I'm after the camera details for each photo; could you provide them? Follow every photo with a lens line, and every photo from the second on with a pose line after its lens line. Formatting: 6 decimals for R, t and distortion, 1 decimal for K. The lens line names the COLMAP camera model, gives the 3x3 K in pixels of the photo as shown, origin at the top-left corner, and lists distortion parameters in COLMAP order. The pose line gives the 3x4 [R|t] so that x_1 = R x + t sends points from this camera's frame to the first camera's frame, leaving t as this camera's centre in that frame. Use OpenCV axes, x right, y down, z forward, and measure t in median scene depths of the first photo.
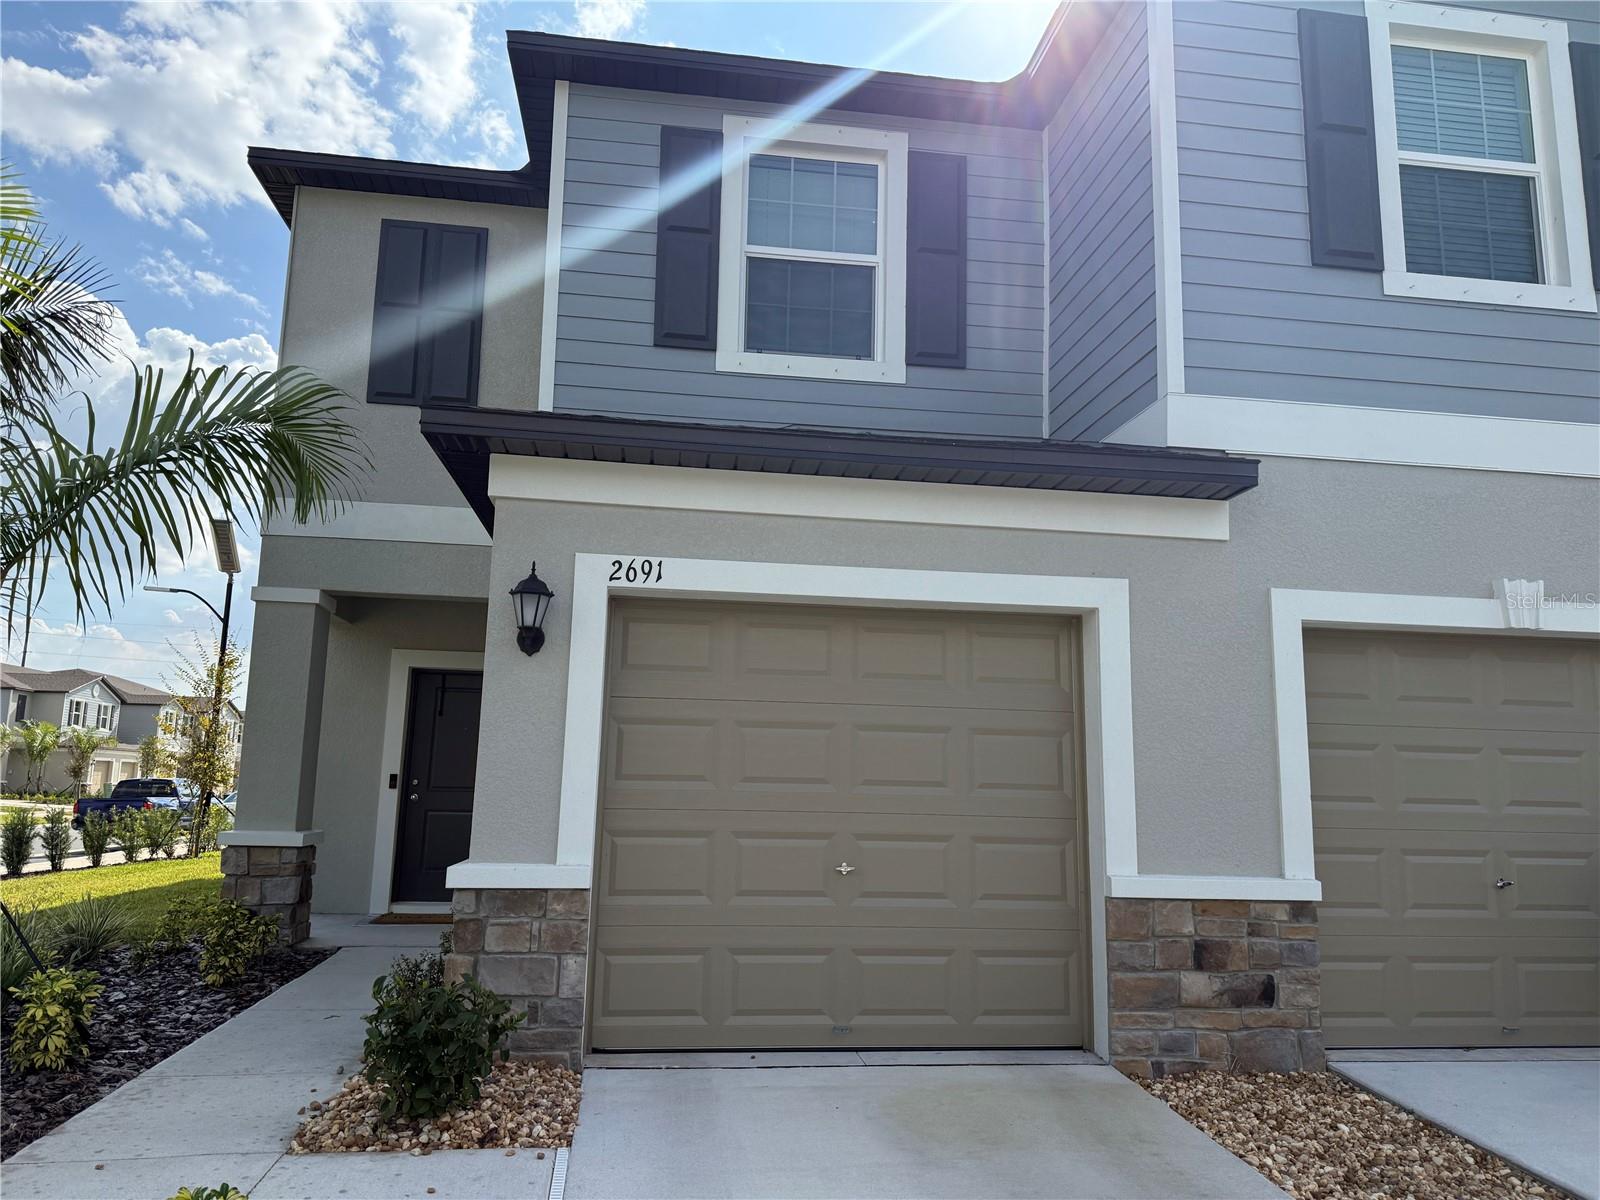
lens RADIAL K [[1130.2, 0, 794.0], [0, 1130.2, 603.7], [0, 0, 1]] dist [0.055674, -0.061627]
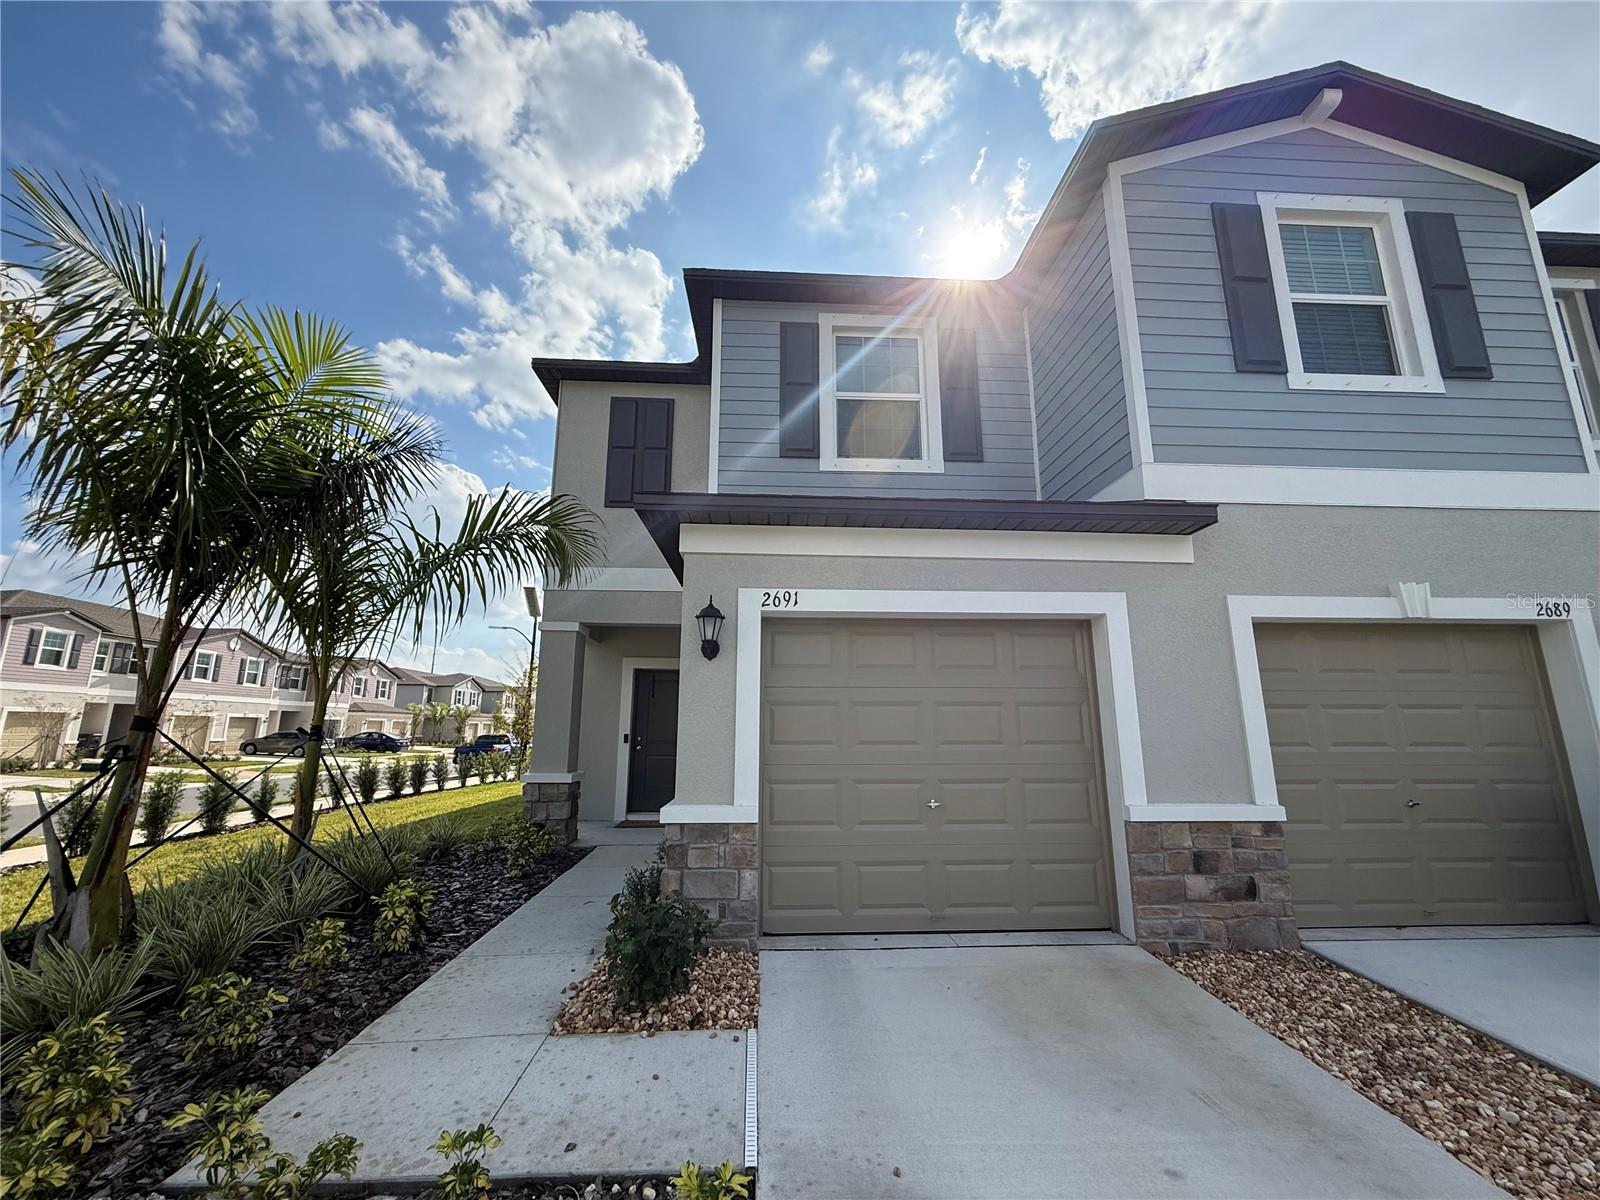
lens RADIAL K [[636.1, 0, 799.2], [0, 636.1, 608.5], [0, 0, 1]] dist [0.002234, -0.000324]
pose [[0.996583, -0.036766, -0.073961, -0.054395], [0.034850, 0.999027, -0.027027, 0.005608], [0.074882, 0.024357, 0.996895, 0.185997]]
